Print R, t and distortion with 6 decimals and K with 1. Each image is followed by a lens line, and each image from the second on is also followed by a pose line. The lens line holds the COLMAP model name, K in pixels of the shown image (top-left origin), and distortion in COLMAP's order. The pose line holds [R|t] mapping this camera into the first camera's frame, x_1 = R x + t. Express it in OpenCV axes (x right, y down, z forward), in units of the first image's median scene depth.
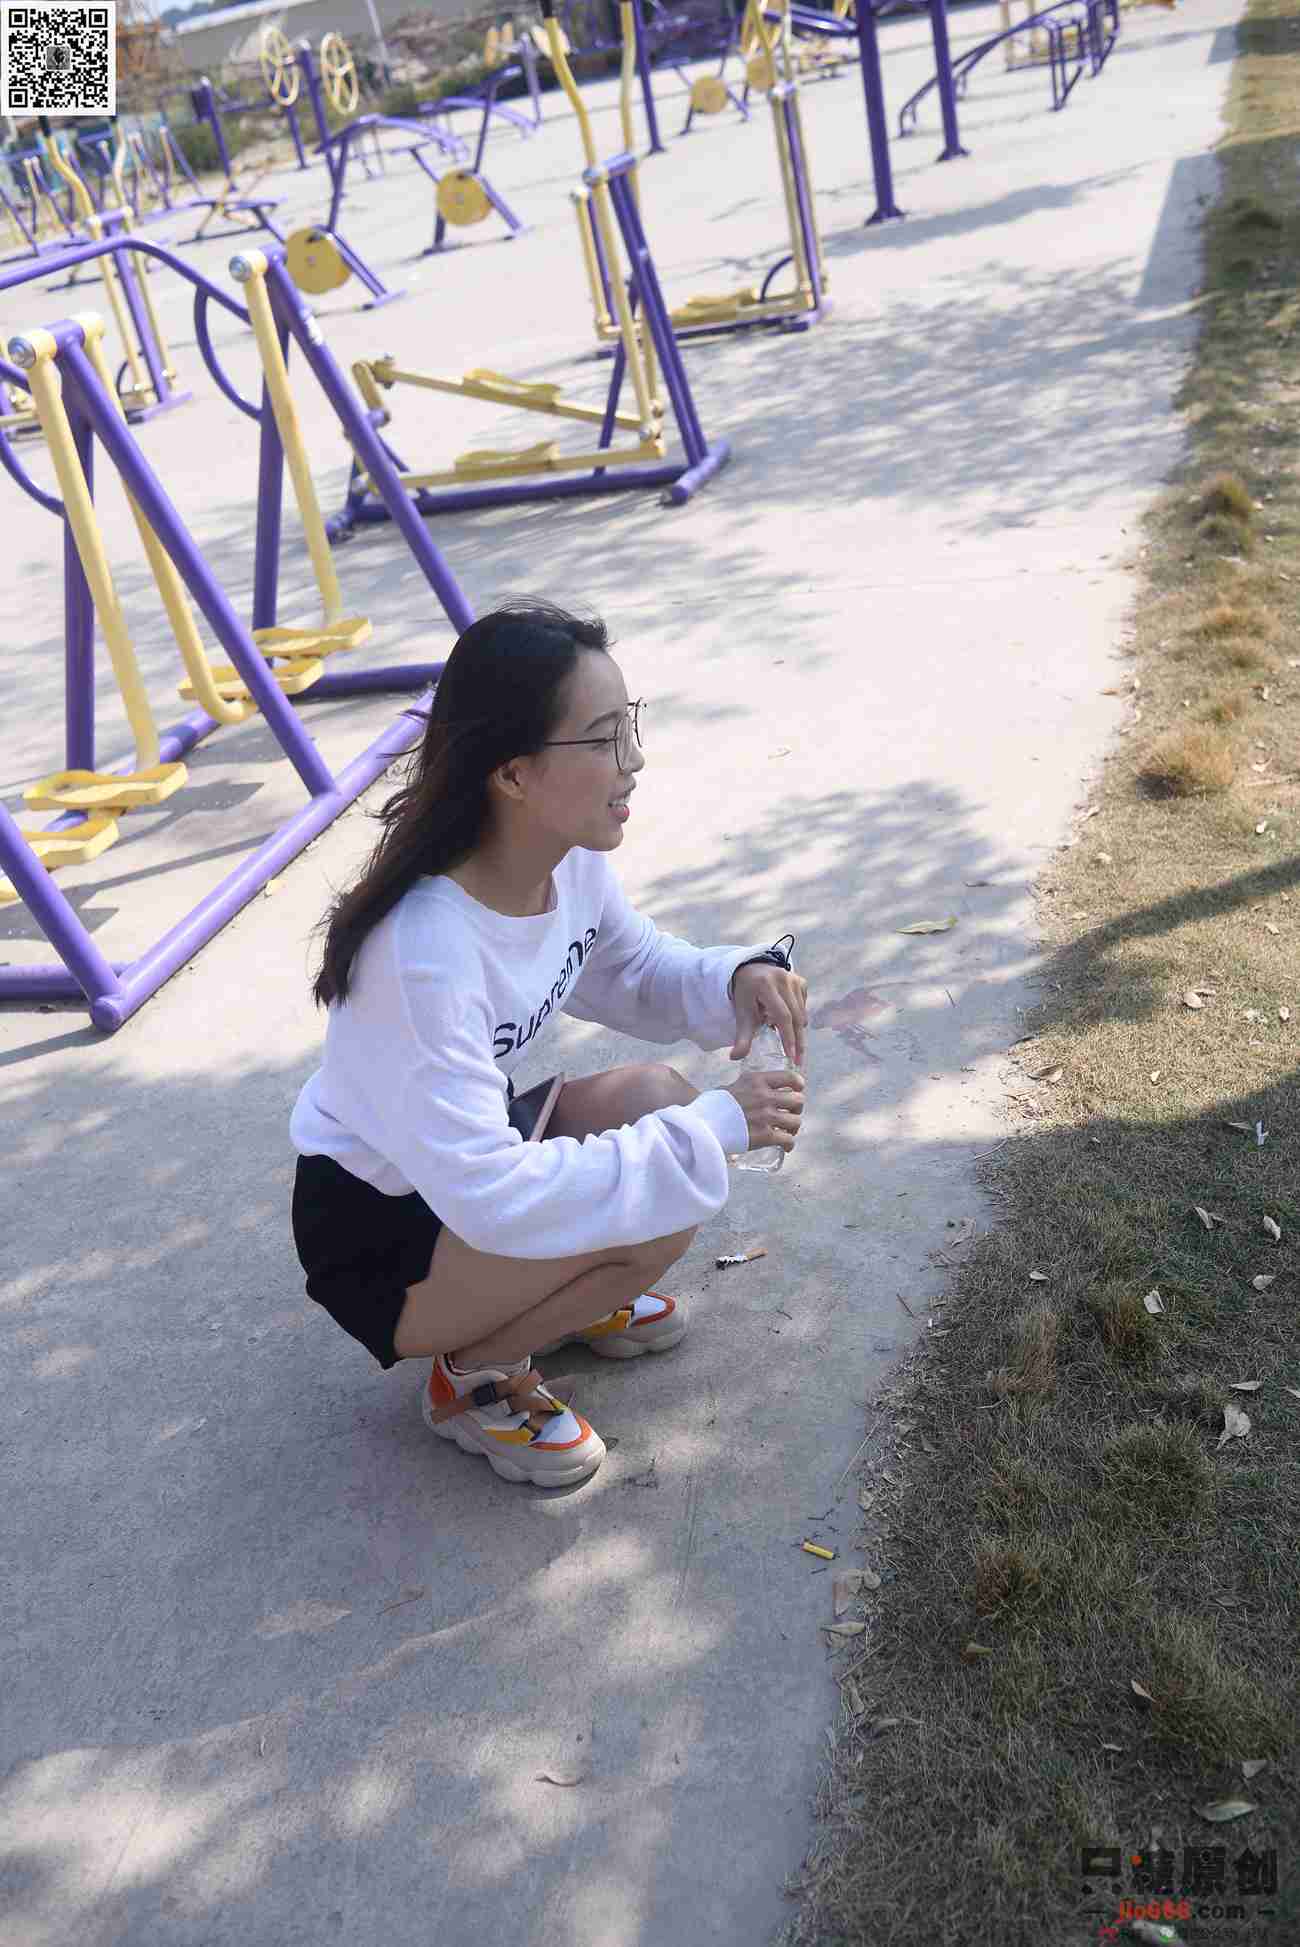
lens RADIAL K [[1957.9, 0, 650.0], [0, 1957.9, 973.5], [0, 0, 1]] dist [0.001708, 0.000764]
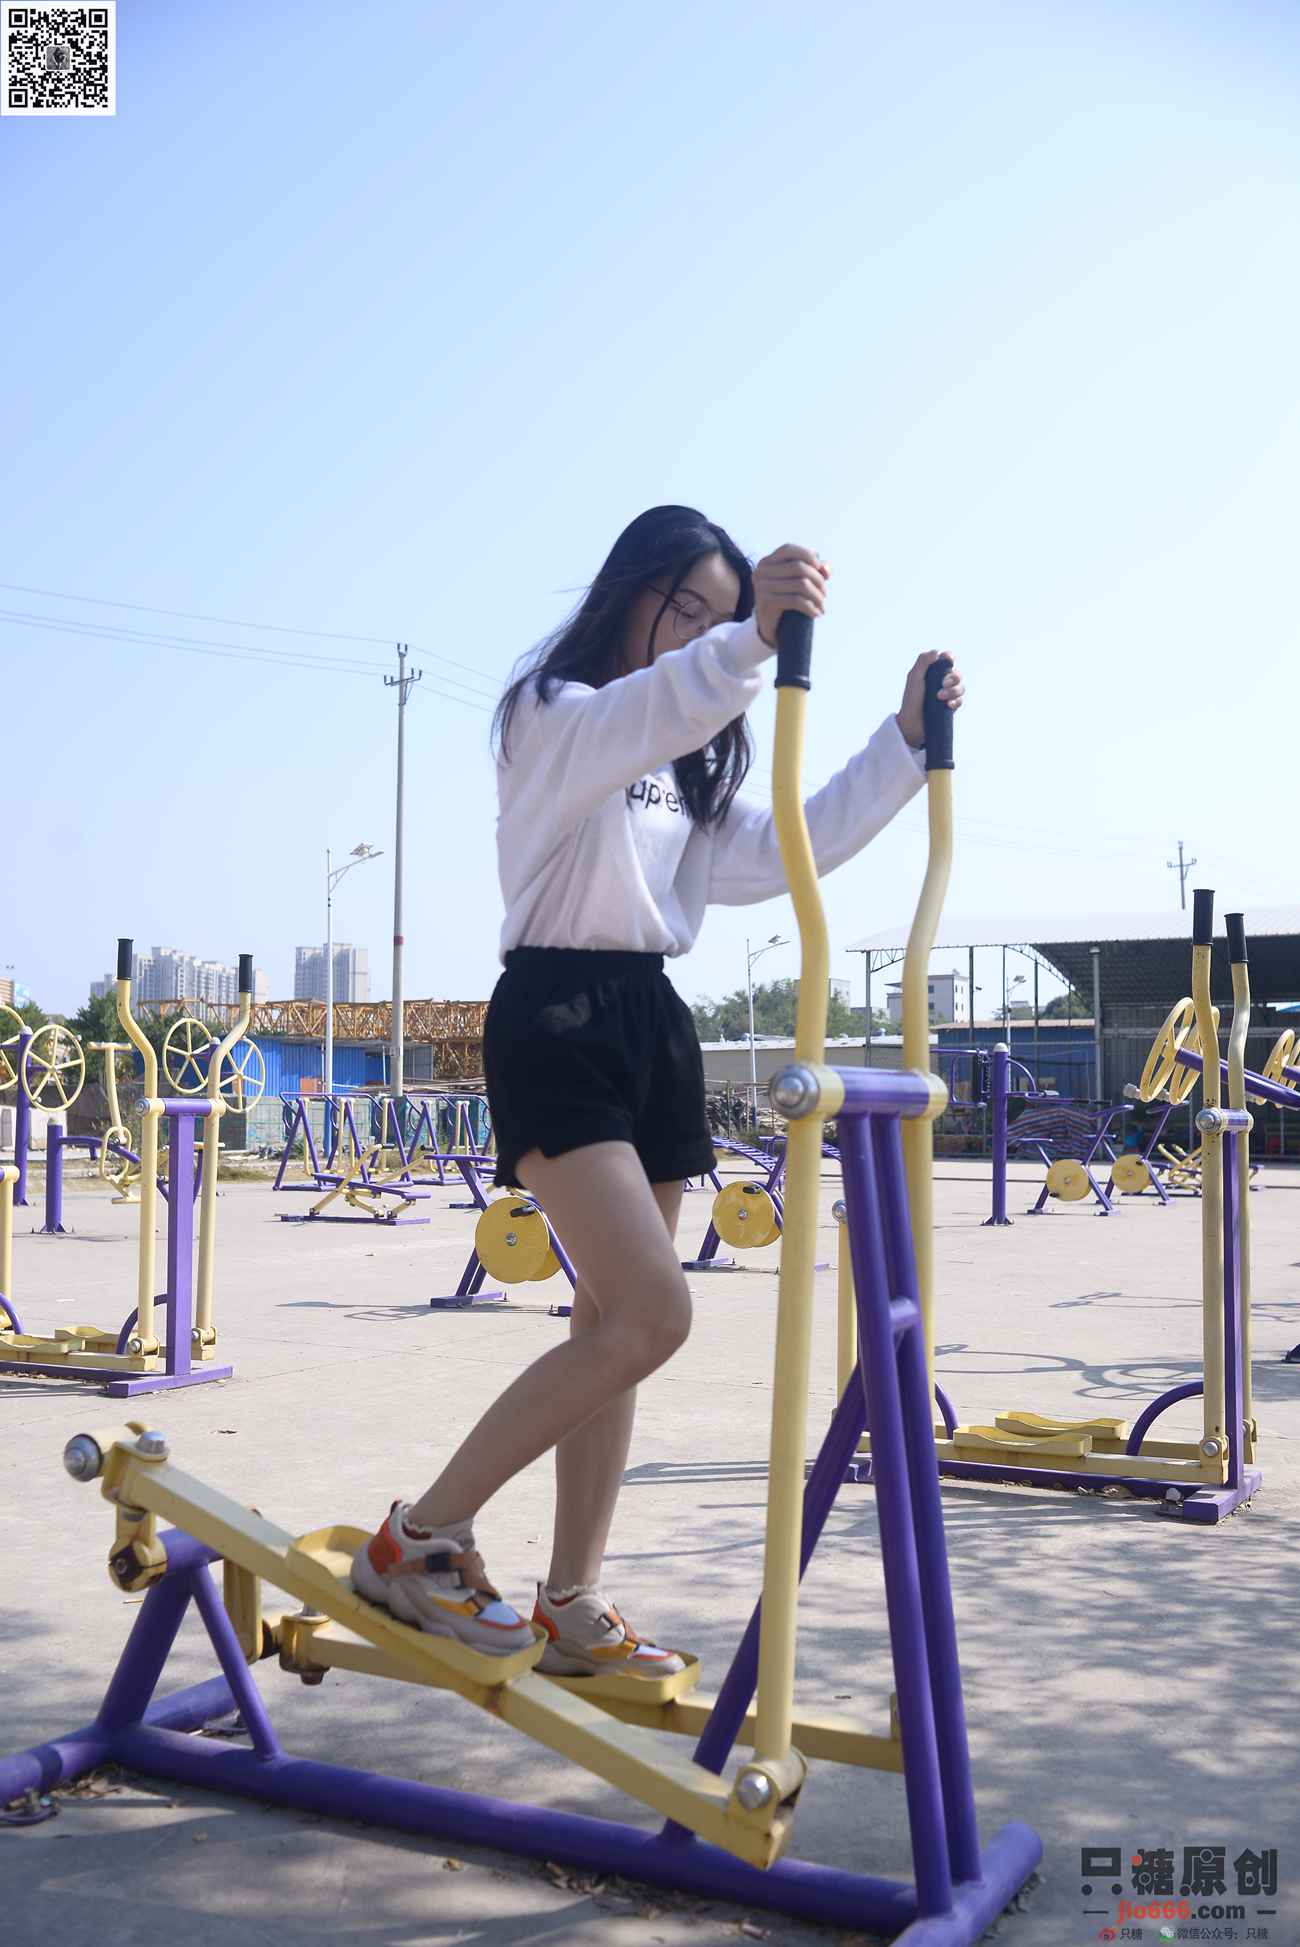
lens RADIAL K [[1957.9, 0, 650.0], [0, 1957.9, 973.5], [0, 0, 1]] dist [0.001708, 0.000764]
pose [[0.963190, 0.185031, -0.195010, 0.008165], [-0.257161, 0.845547, -0.467888, -0.159107], [0.078316, 0.500814, 0.862005, 0.434321]]
